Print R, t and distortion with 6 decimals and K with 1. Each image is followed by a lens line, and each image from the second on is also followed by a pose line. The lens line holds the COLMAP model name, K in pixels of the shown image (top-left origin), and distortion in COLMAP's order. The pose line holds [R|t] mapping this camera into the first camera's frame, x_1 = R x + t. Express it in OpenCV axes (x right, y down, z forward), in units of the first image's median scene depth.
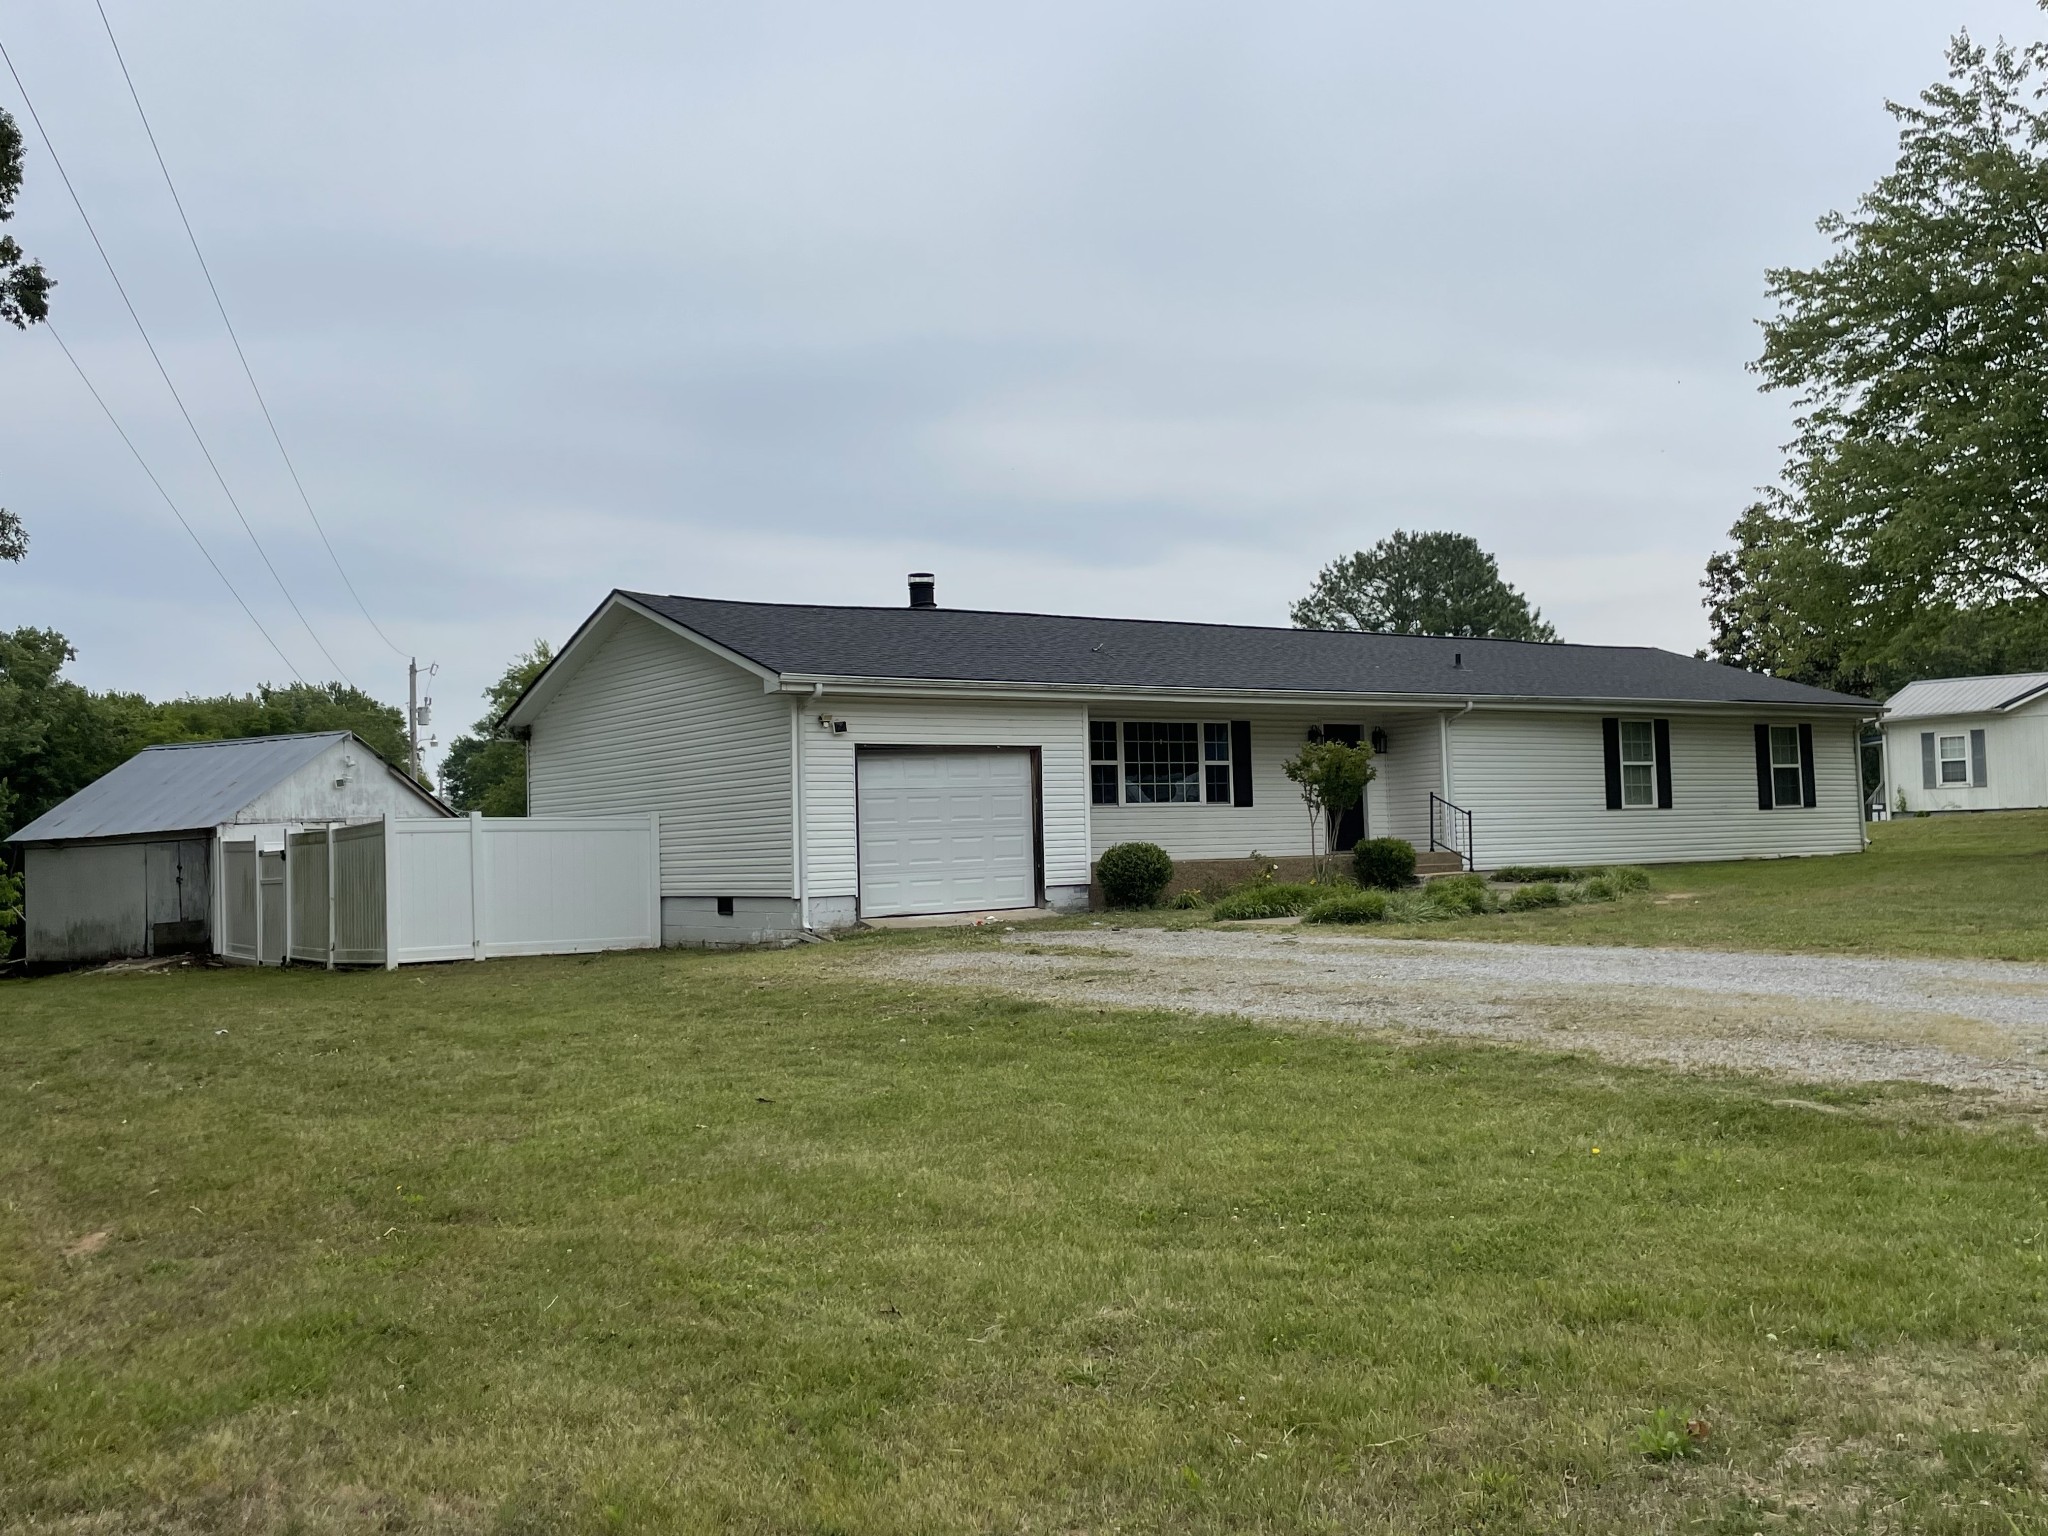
lens RADIAL K [[1891.8, 0, 1024.0], [0, 1891.8, 768.0], [0, 0, 1]] dist [0.085044, -0.112784]
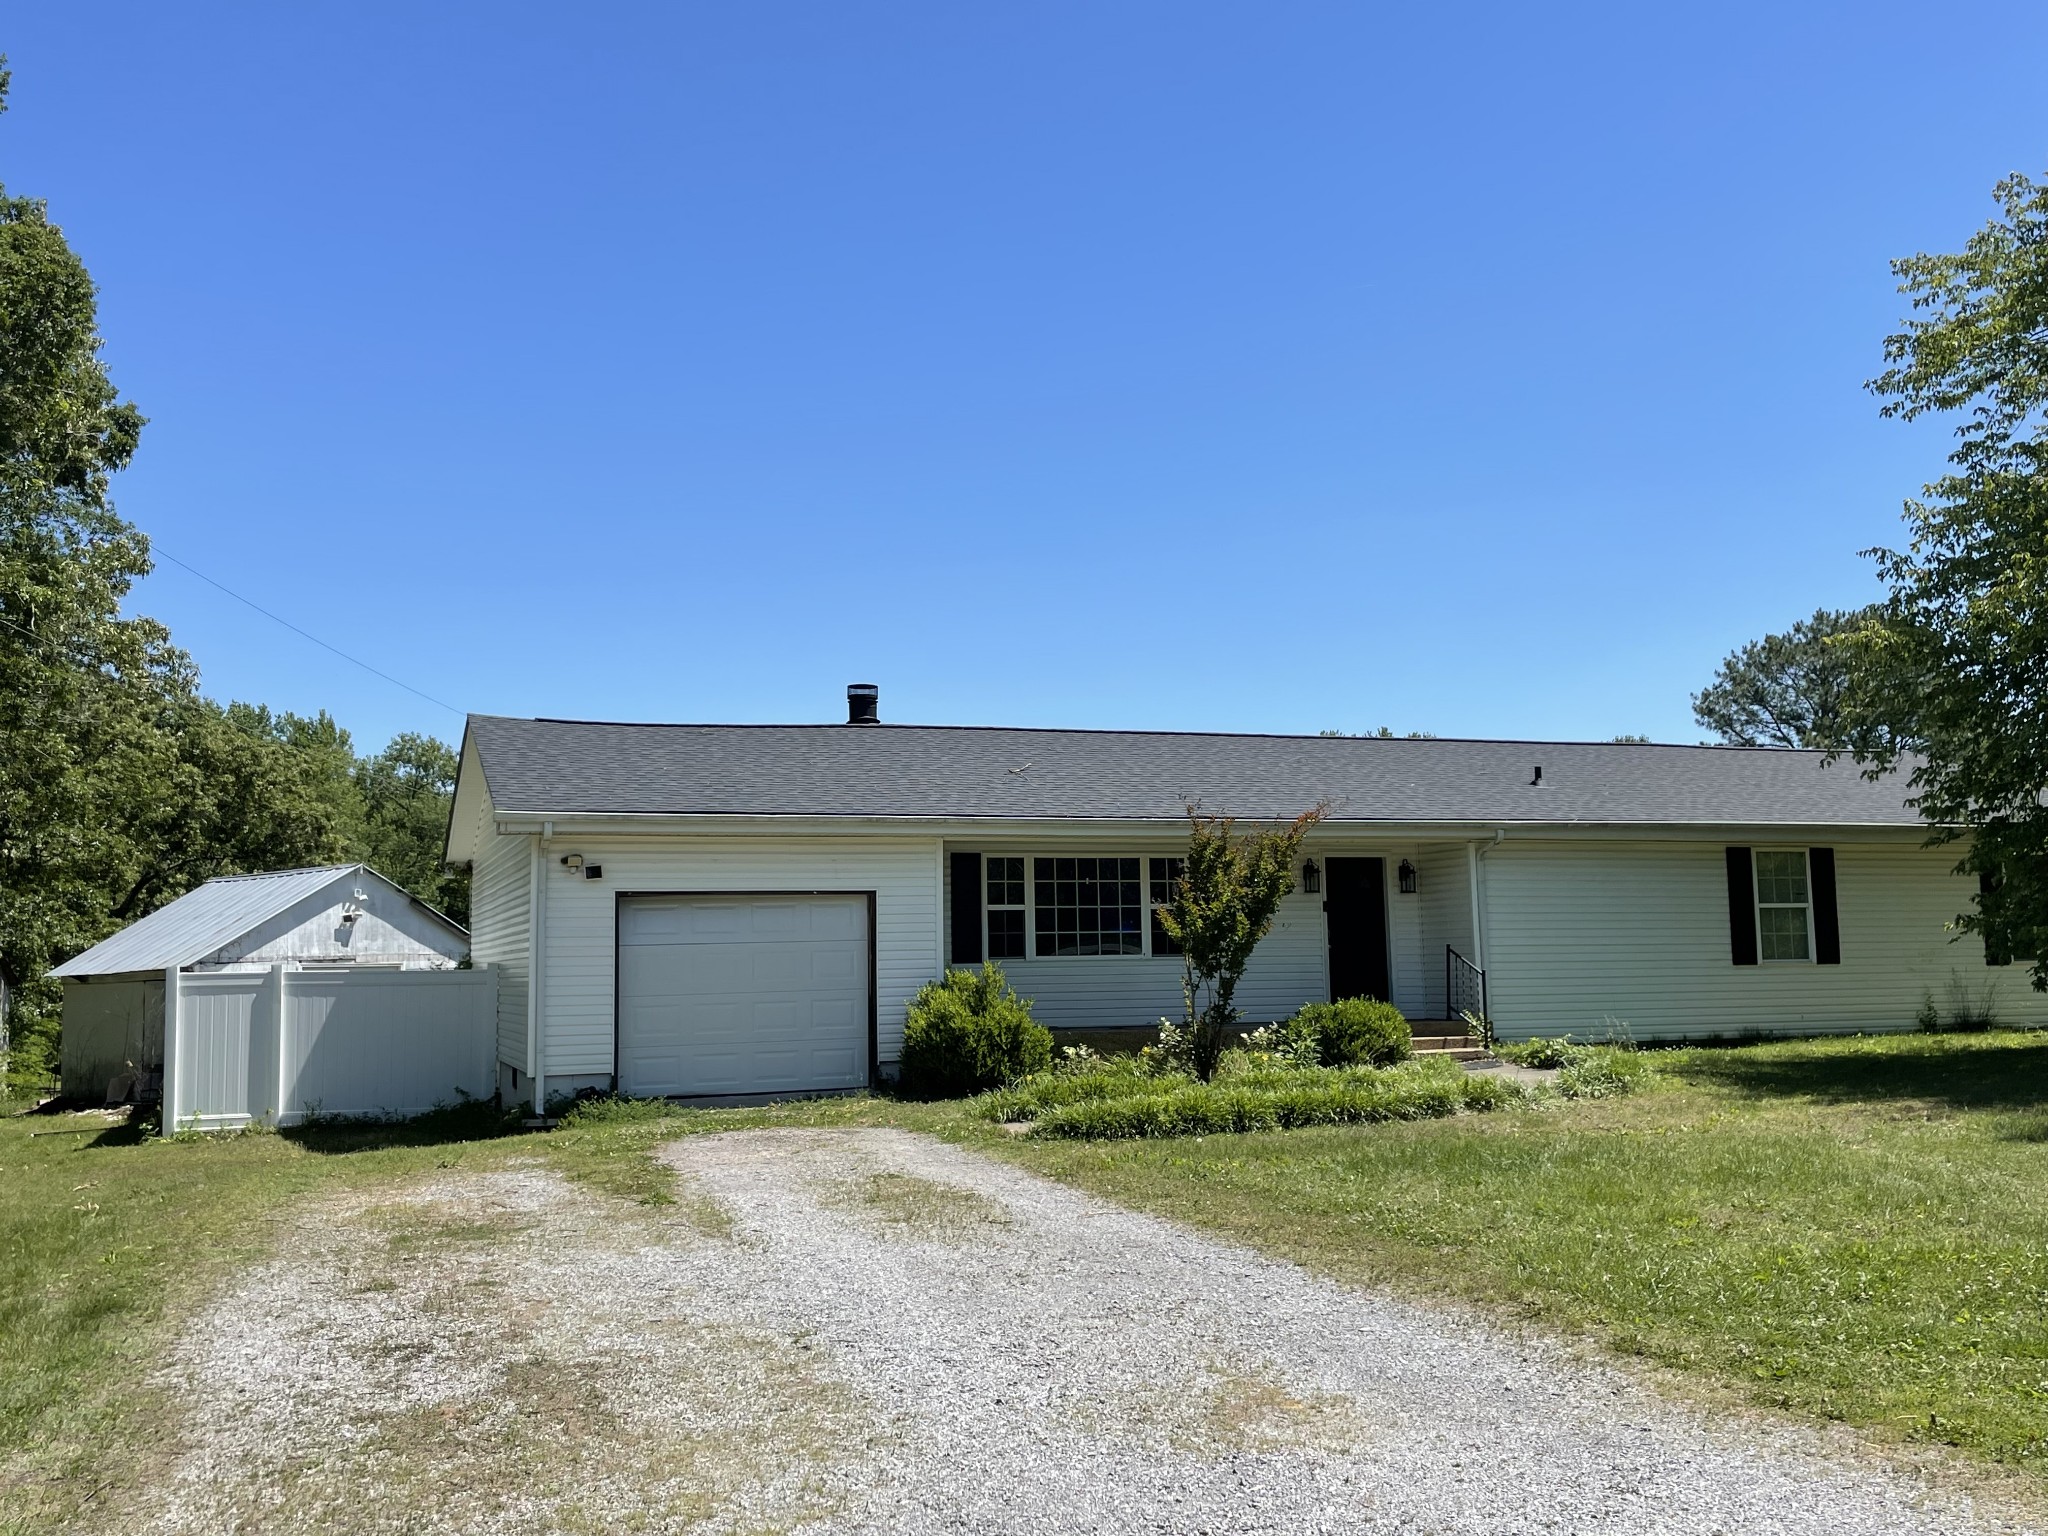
lens RADIAL K [[1891.8, 0, 1024.0], [0, 1891.8, 768.0], [0, 0, 1]] dist [0.085044, -0.112784]
pose [[0.963299, -0.013669, -0.268083, 0.250293], [-0.000511, 0.998607, -0.052753, -0.018372], [0.268431, 0.050954, 0.961950, 0.184279]]
